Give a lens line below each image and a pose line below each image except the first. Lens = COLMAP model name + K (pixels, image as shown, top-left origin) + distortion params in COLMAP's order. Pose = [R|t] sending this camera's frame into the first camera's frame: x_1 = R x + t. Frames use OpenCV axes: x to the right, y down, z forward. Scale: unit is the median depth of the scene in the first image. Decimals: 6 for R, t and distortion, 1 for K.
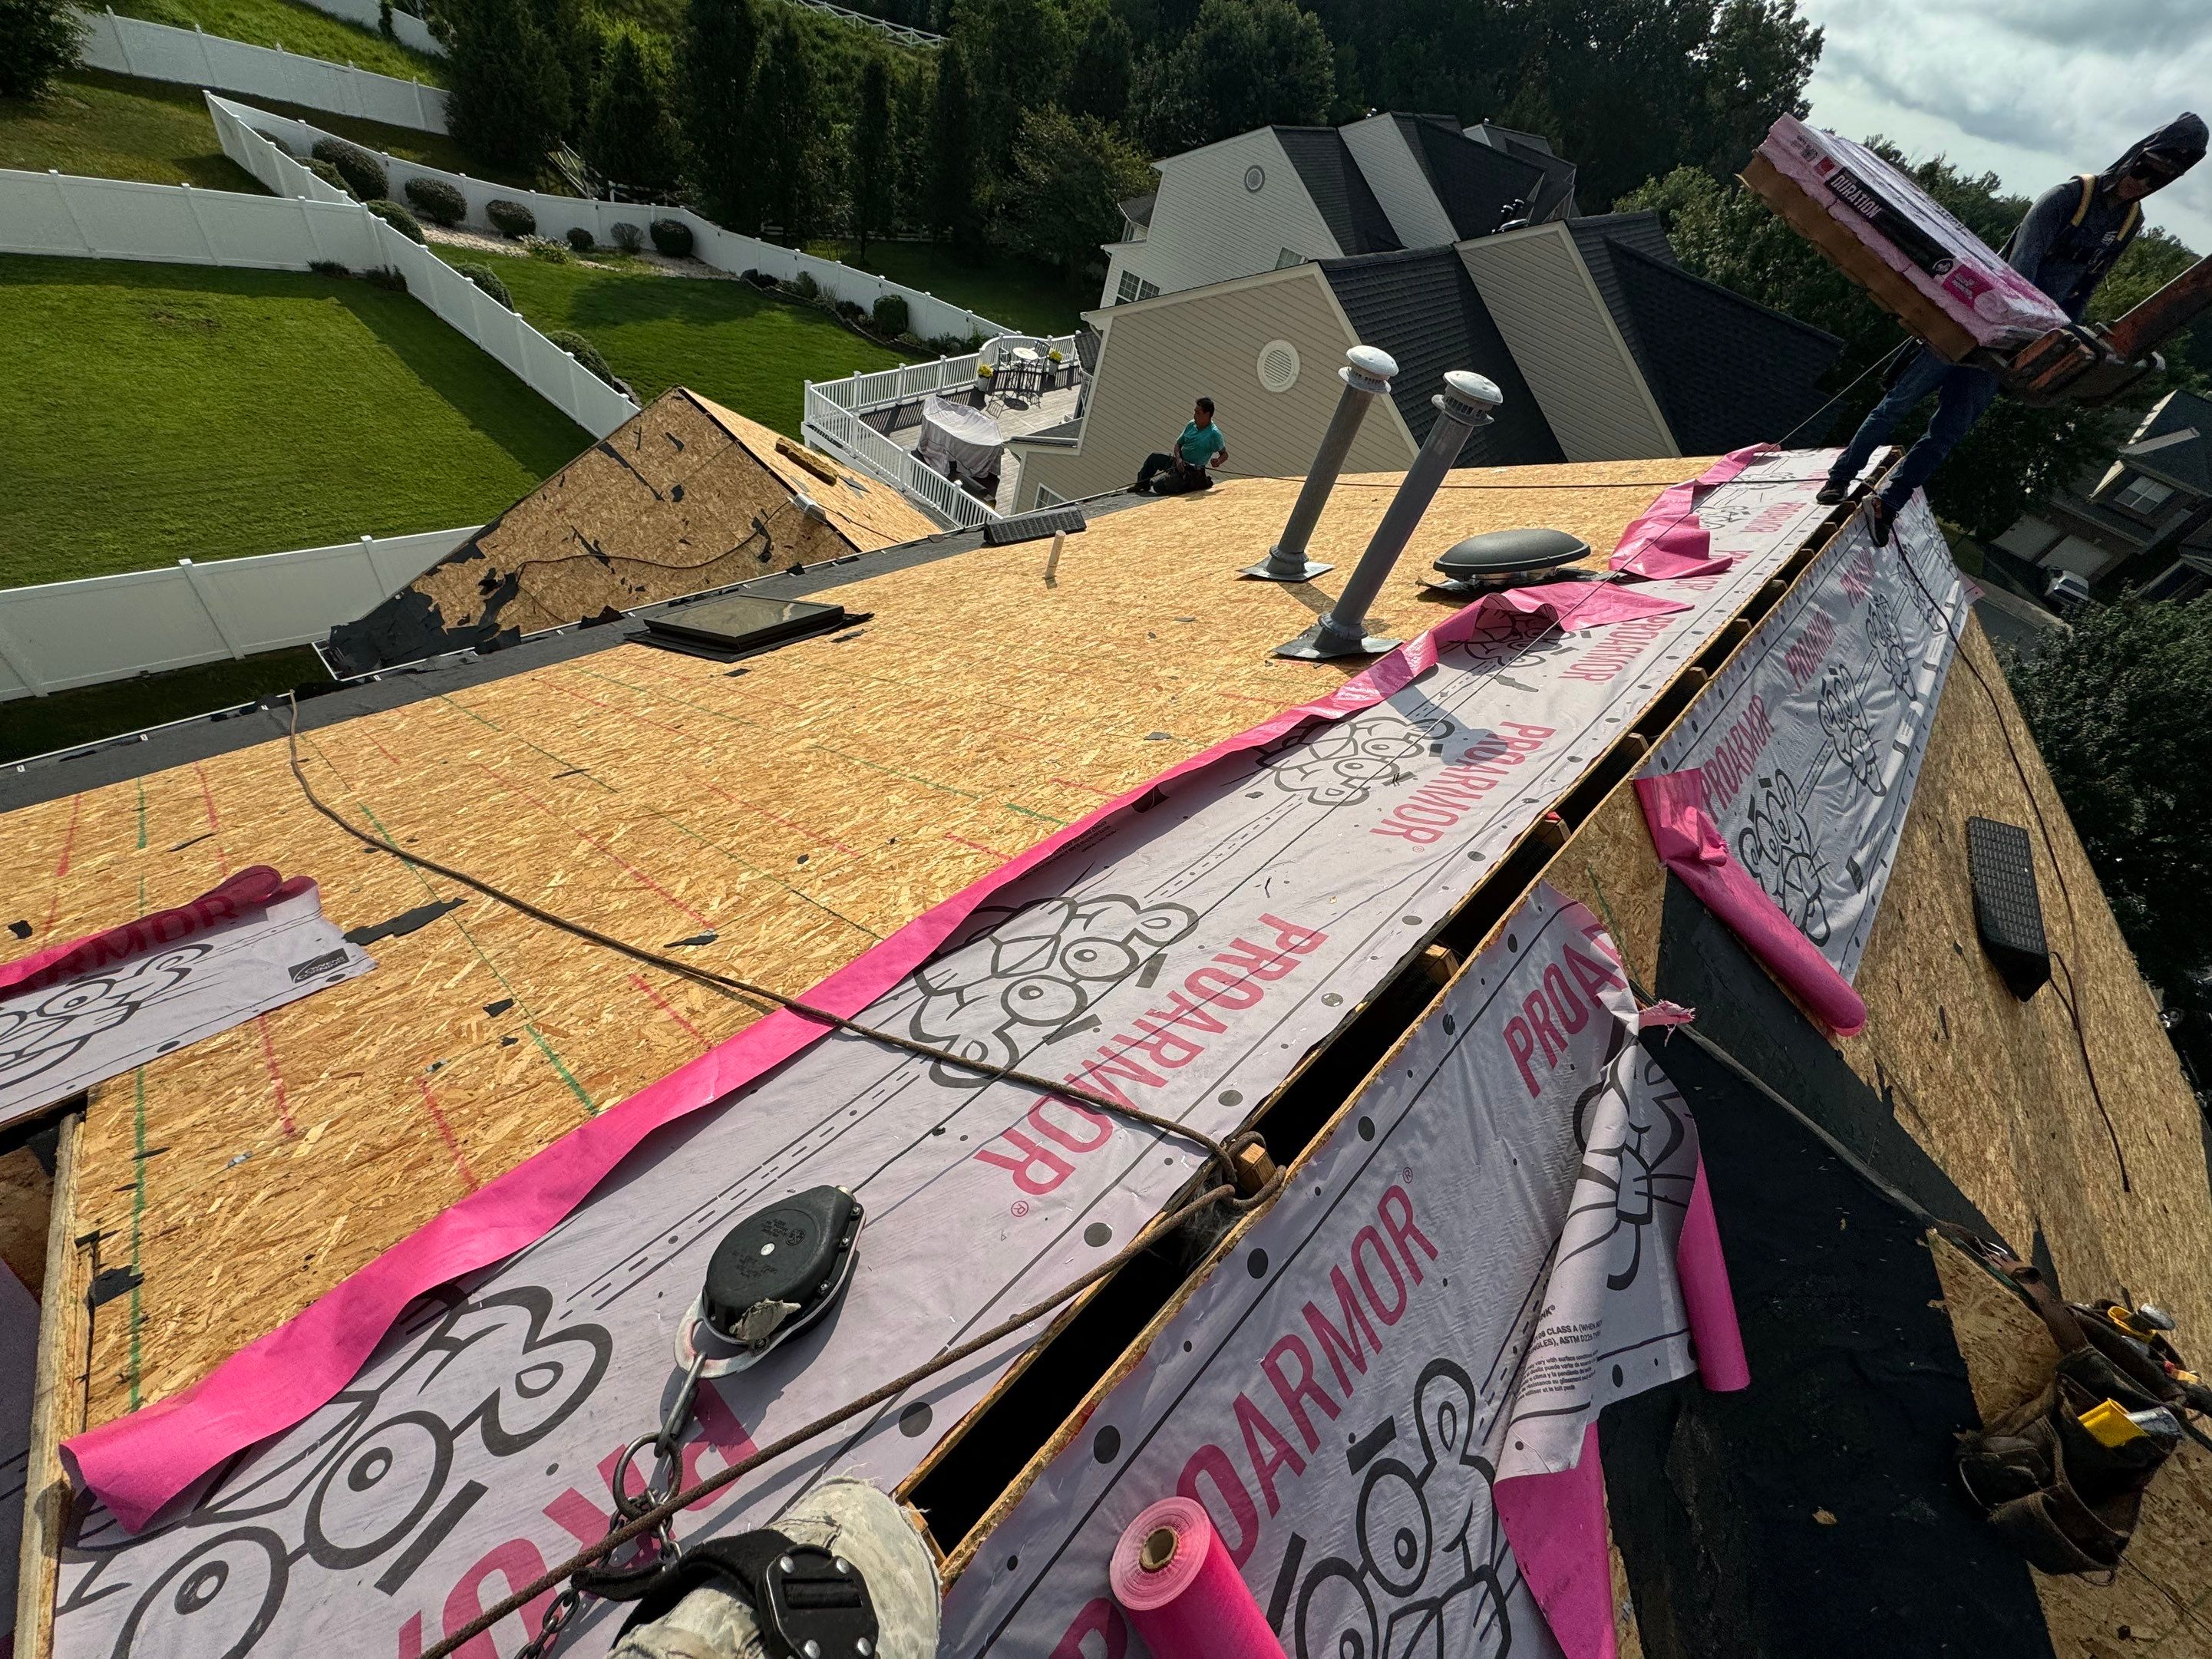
lens RADIAL K [[878.8, 0, 1106.0], [0, 878.8, 829.5], [0, 0, 1]] dist [-0.004033, 0.000250]
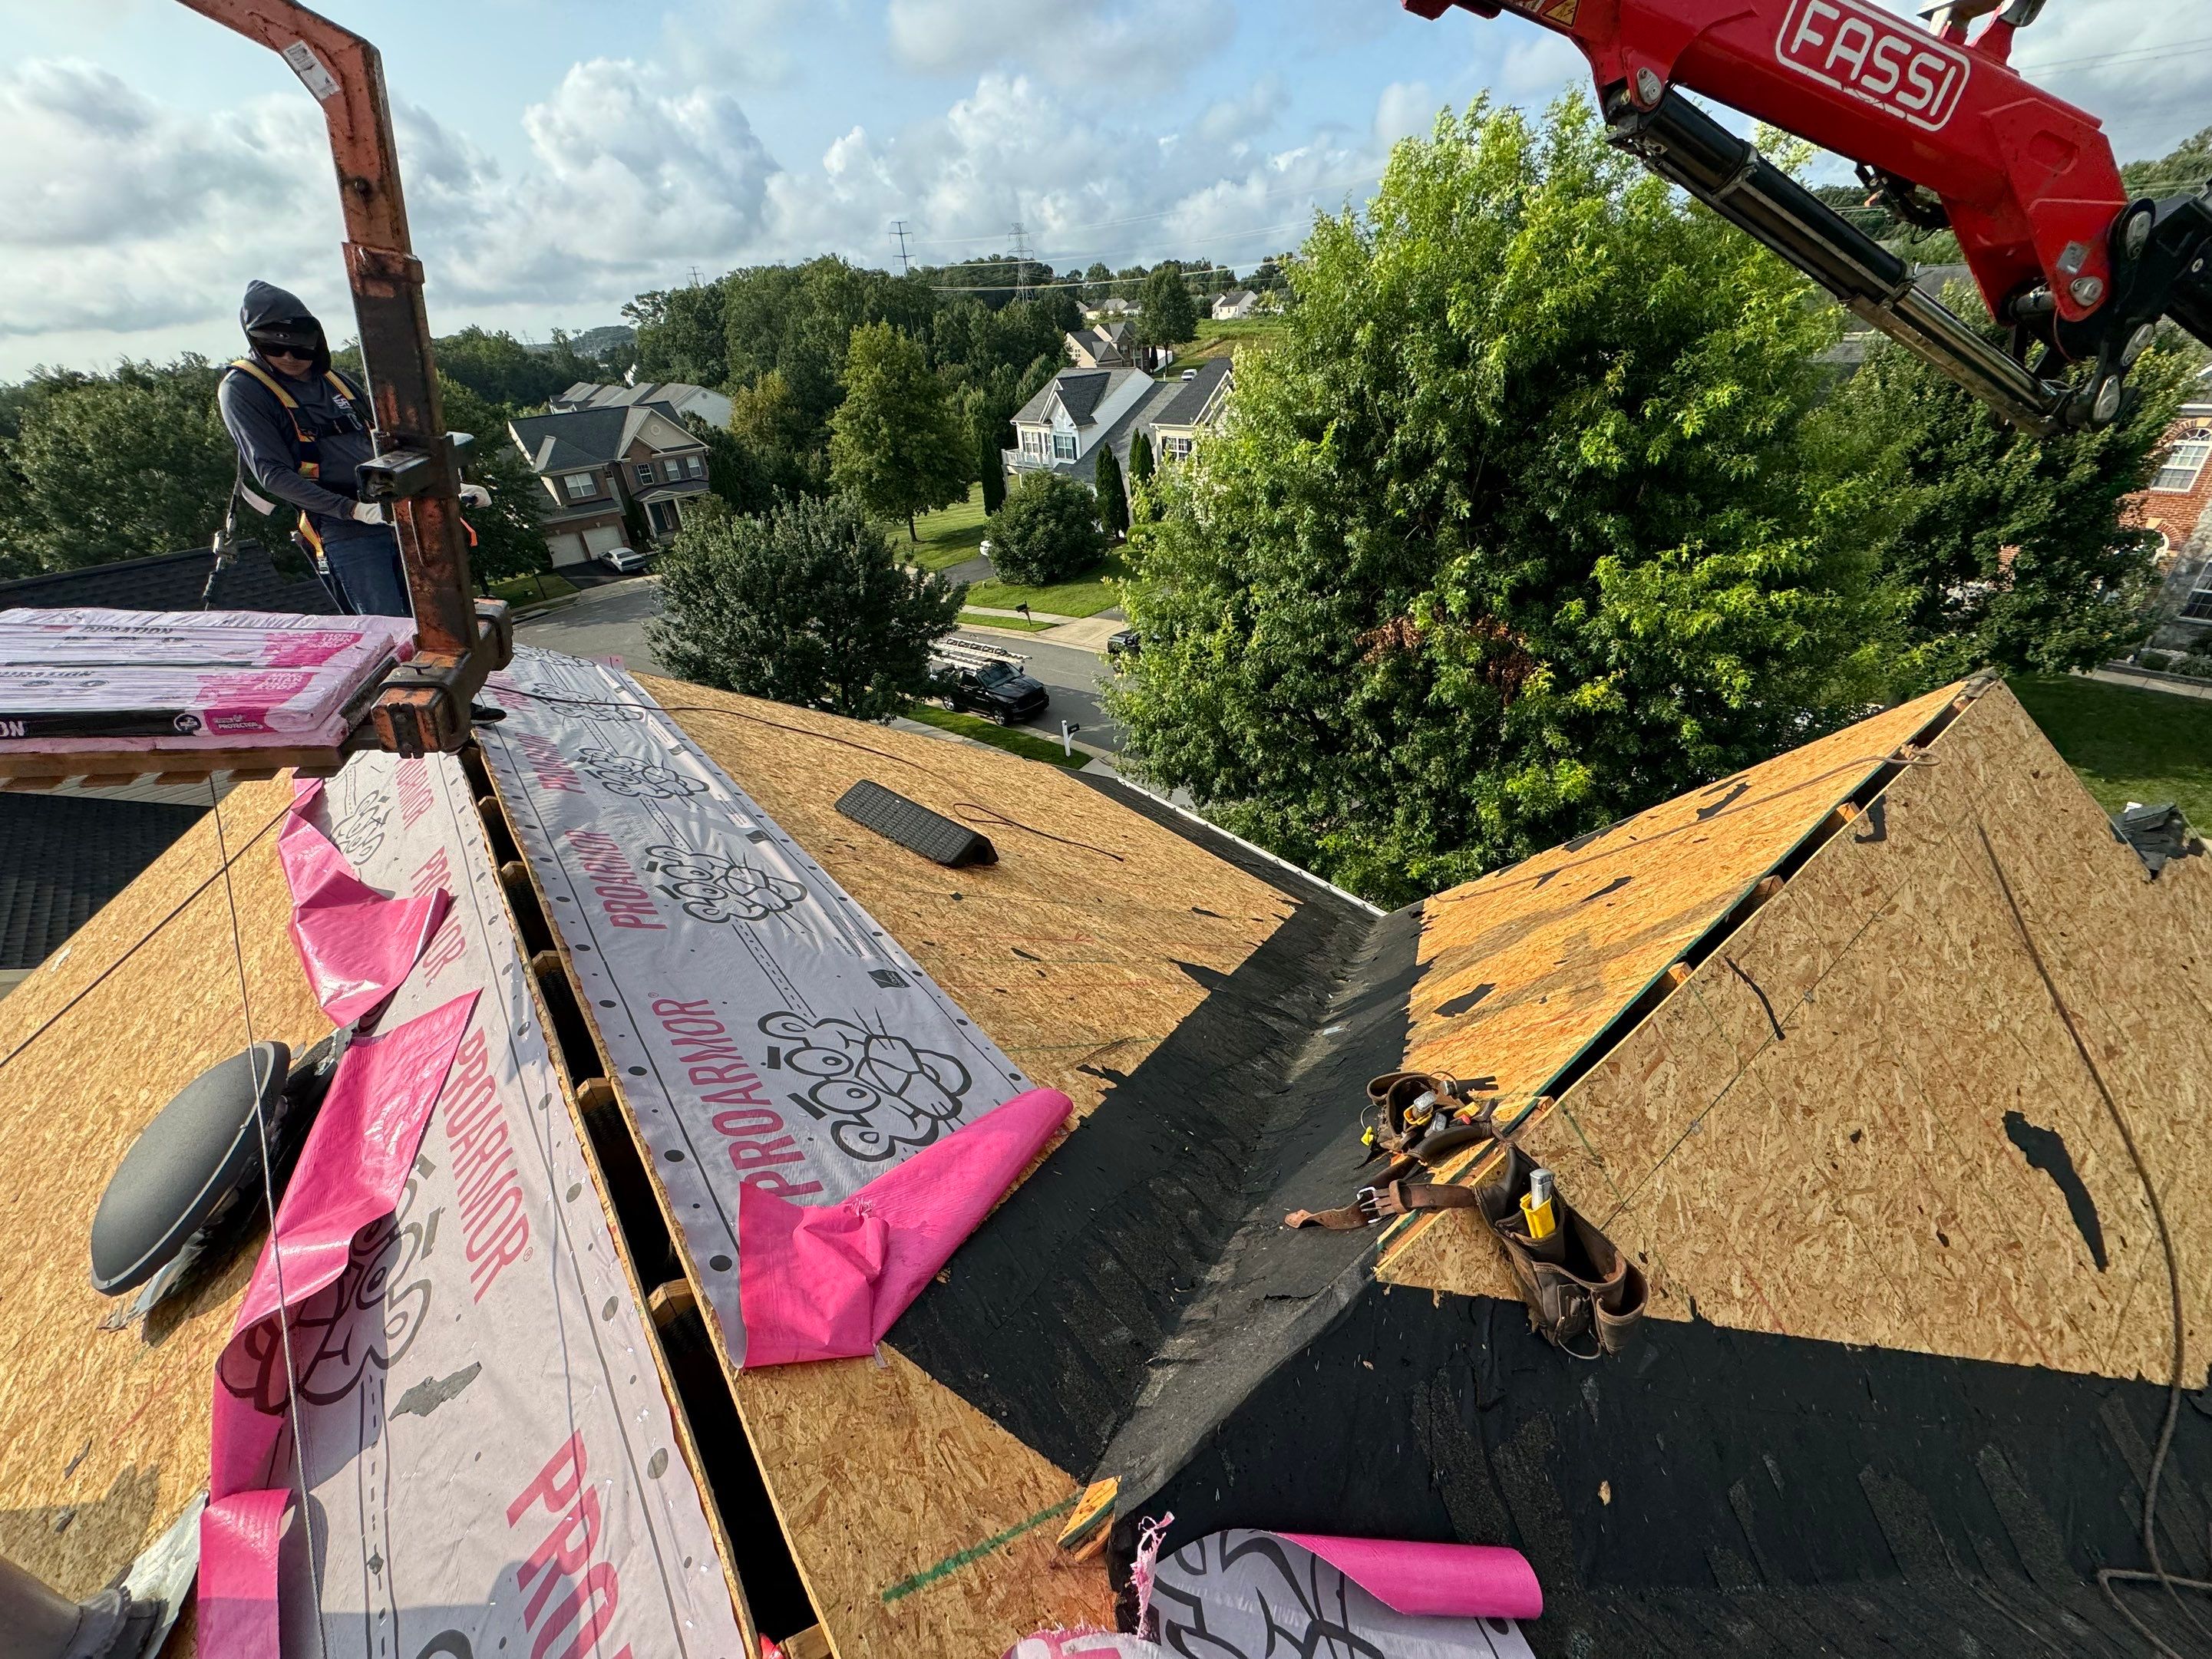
lens RADIAL K [[876.0, 0, 1102.3], [0, 876.0, 824.7], [0, 0, 1]] dist [-0.002136, 0.000382]
pose [[0.103459, -0.709207, 0.697368, 0.636353], [0.795359, 0.479995, 0.370147, -0.352973], [-0.597243, 0.516363, 0.613734, 0.382748]]
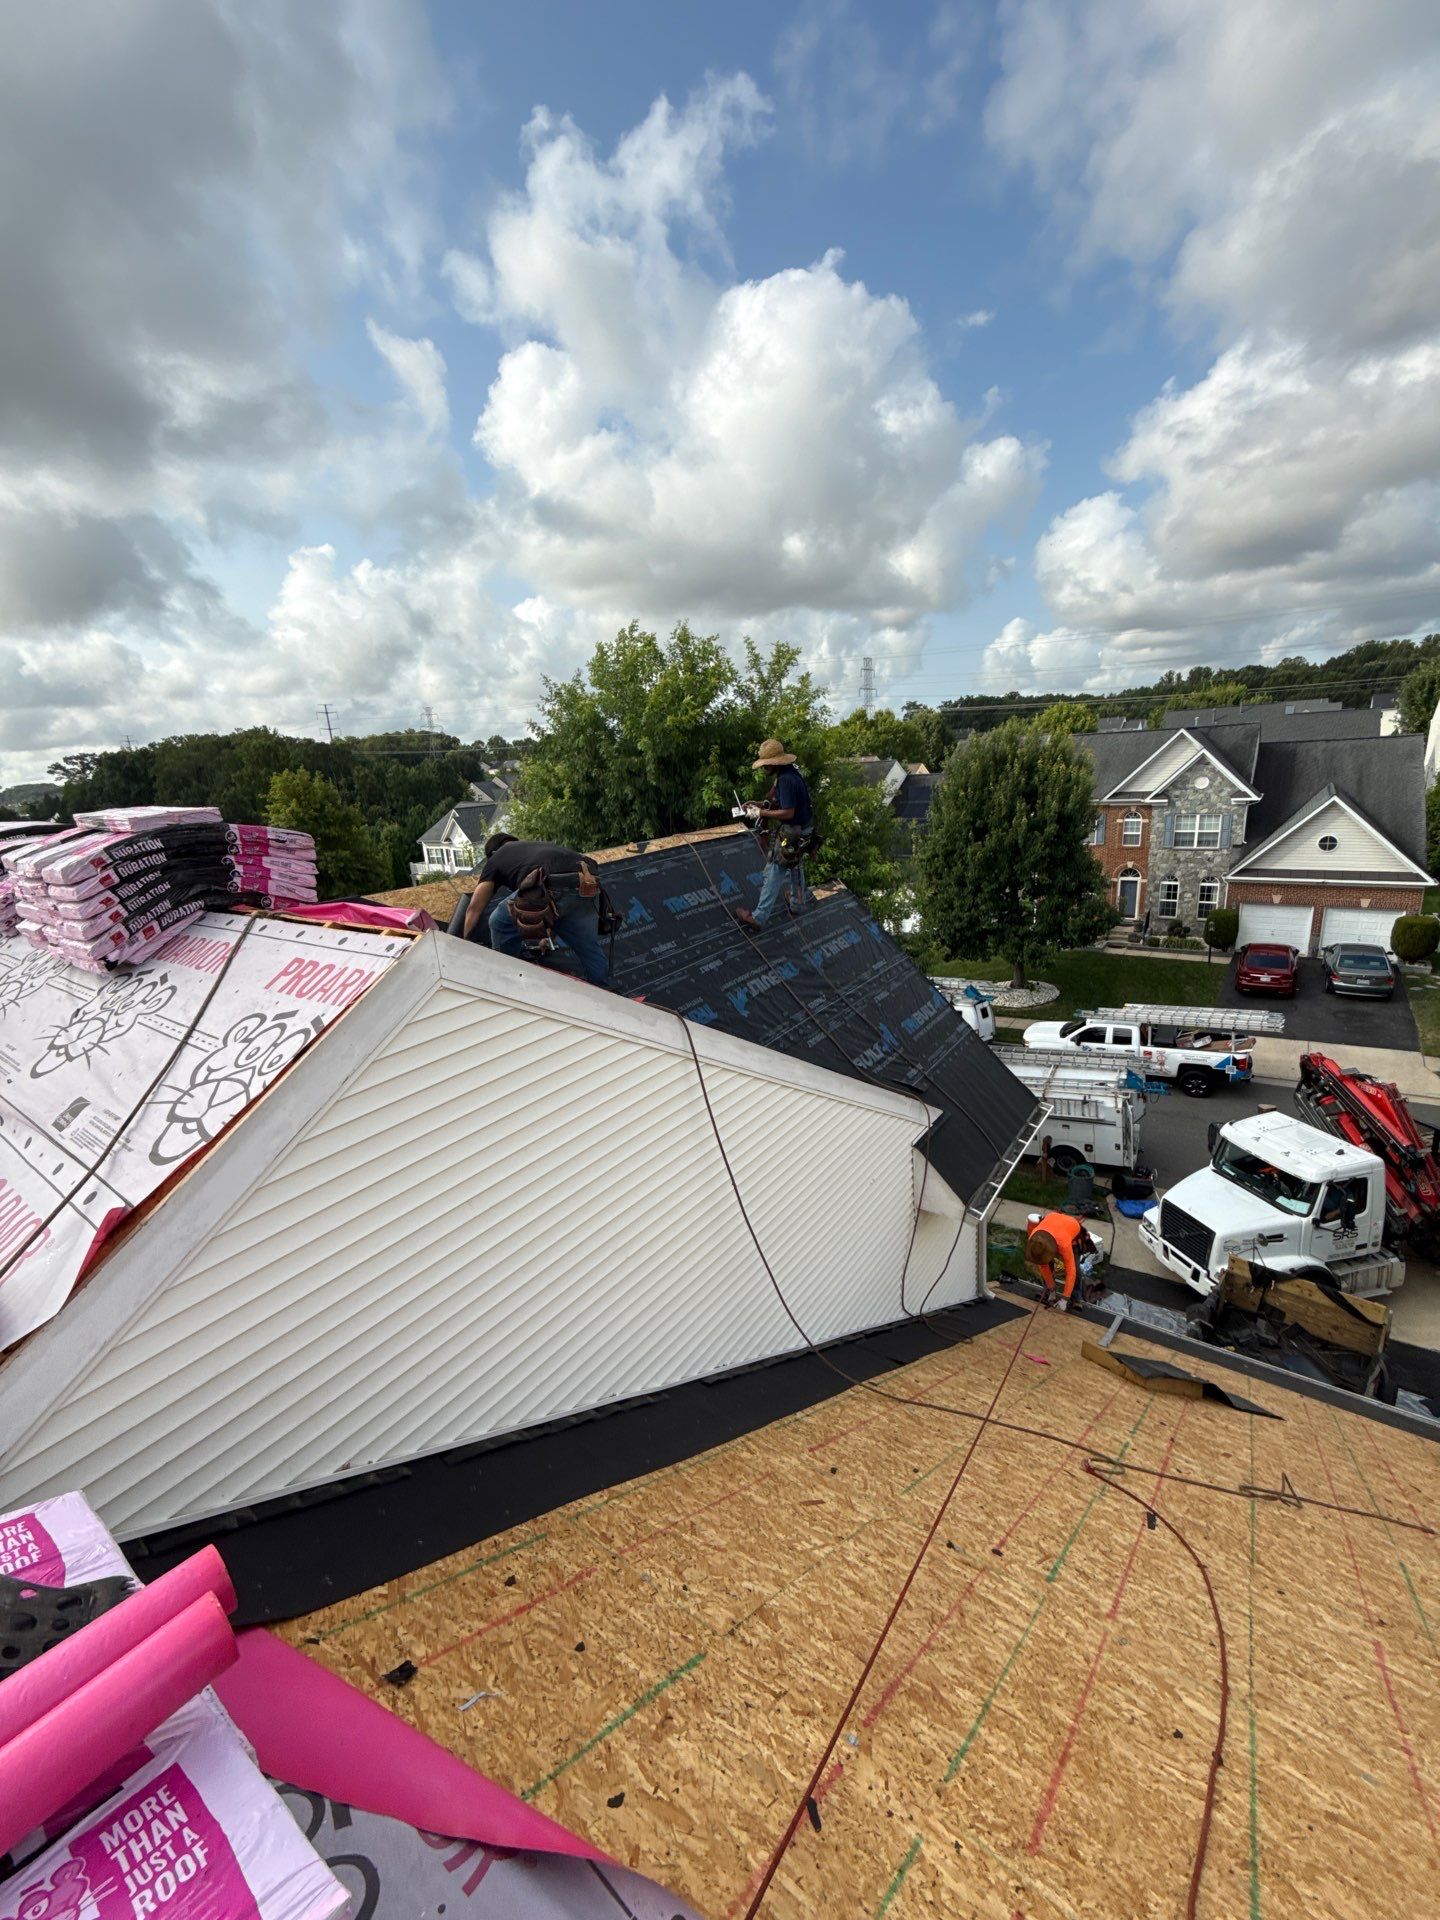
lens RADIAL K [[764.0, 0, 721.4], [0, 764.0, 958.9], [0, 0, 1]] dist [-0.000753, -0.000154]
pose [[-0.154459, -0.479048, 0.864092, -1.689799], [0.748357, 0.514289, 0.418890, 0.409142], [-0.645061, 0.711351, 0.279062, -0.416309]]
